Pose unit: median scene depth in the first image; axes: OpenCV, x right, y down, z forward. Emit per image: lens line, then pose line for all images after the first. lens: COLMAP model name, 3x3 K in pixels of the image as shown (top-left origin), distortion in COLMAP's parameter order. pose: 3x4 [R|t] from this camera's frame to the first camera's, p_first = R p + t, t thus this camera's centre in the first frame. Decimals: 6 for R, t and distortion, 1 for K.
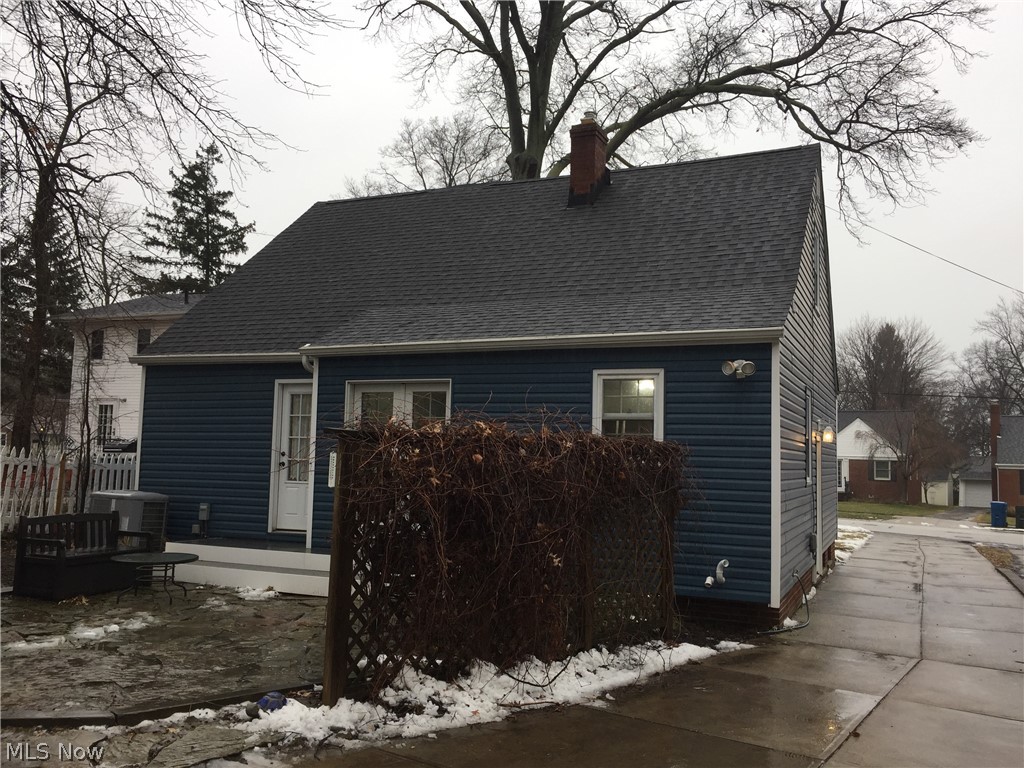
lens RADIAL K [[880.6, 0, 512.1], [0, 880.6, 380.7], [0, 0, 1]] dist [0.073006, -0.094592]
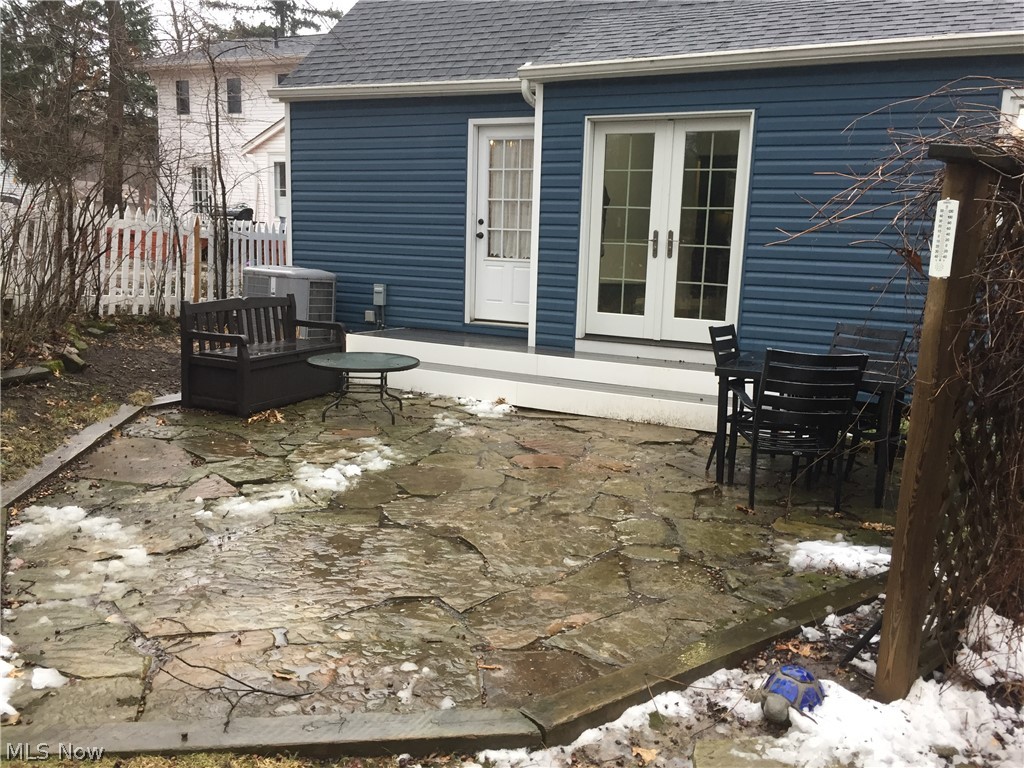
lens RADIAL K [[880.6, 0, 513.1], [0, 880.6, 384.1], [0, 0, 1]] dist [0.073006, -0.094592]
pose [[0.997543, 0.020687, -0.066939, -0.179648], [-0.003139, 0.967652, 0.252268, 0.026662], [0.069992, -0.251438, 0.965339, 0.237079]]
